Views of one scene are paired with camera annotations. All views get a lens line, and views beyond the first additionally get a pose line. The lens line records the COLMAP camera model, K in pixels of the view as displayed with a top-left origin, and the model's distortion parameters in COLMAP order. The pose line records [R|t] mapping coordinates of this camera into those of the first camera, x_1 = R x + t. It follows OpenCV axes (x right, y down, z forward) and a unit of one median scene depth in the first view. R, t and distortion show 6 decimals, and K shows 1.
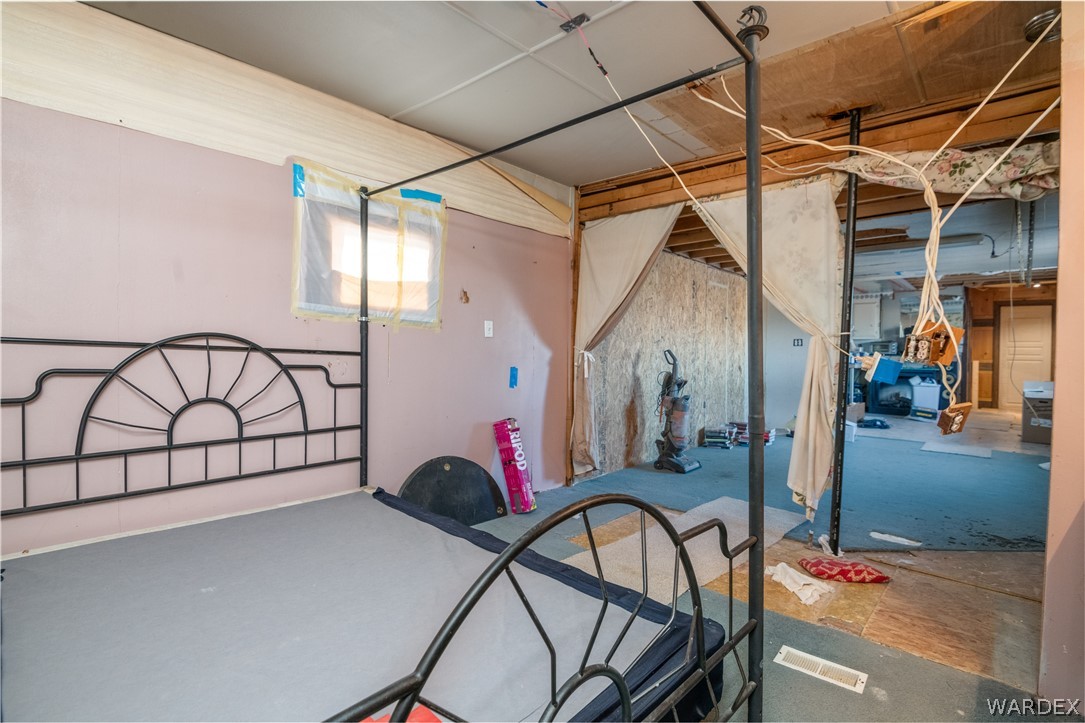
lens RADIAL K [[525.1, 0, 532.2], [0, 525.1, 361.7], [0, 0, 1]] dist [-0.014091, -0.000178]
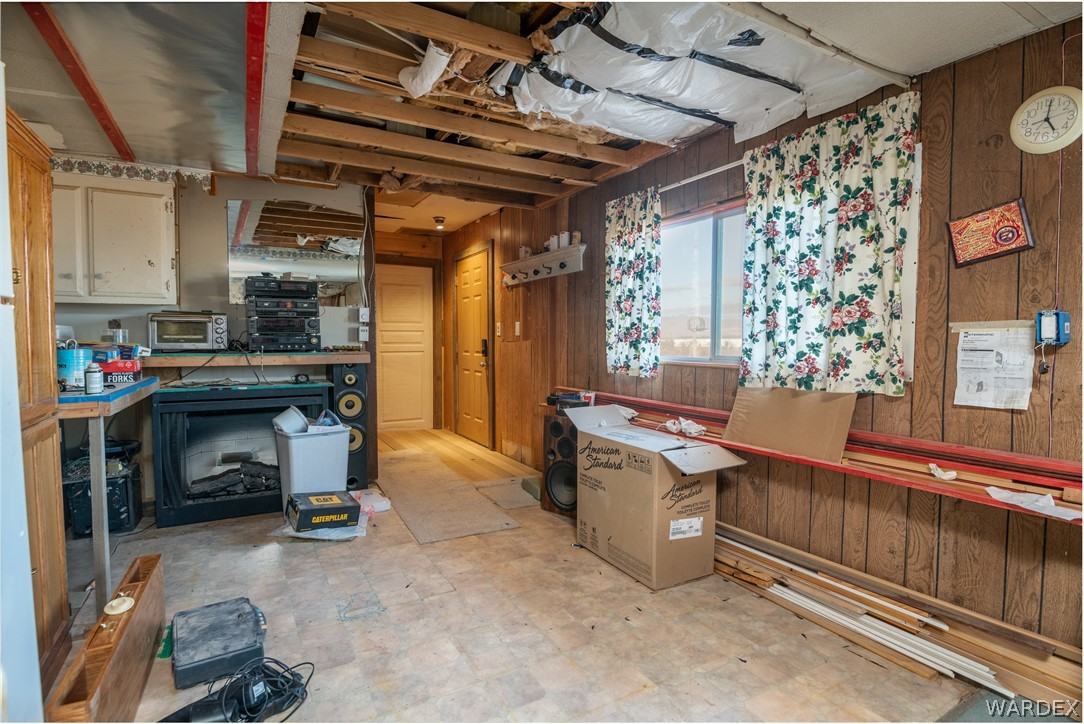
lens RADIAL K [[549.7, 0, 553.3], [0, 549.7, 363.3], [0, 0, 1]] dist [-0.013059, -0.006549]
pose [[0.287041, -0.050535, 0.956584, 0.398088], [0.022549, 0.998687, 0.045993, -0.016535], [-0.957653, 0.008368, 0.287804, 0.670895]]
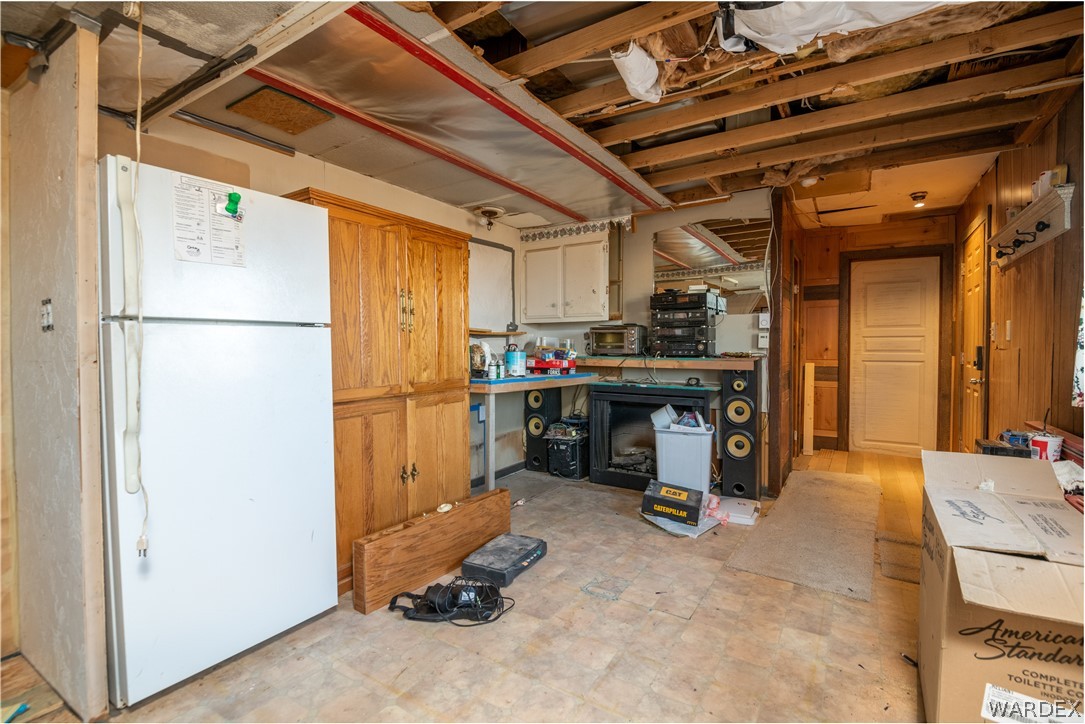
lens RADIAL K [[498.8, 0, 514.9], [0, 498.8, 361.6], [0, 0, 1]] dist [-0.010472, -0.006205]
pose [[0.991006, -0.012596, 0.133223, 0.532065], [0.011471, 0.999892, 0.009208, -0.012502], [-0.133325, -0.007597, 0.991043, 0.585074]]
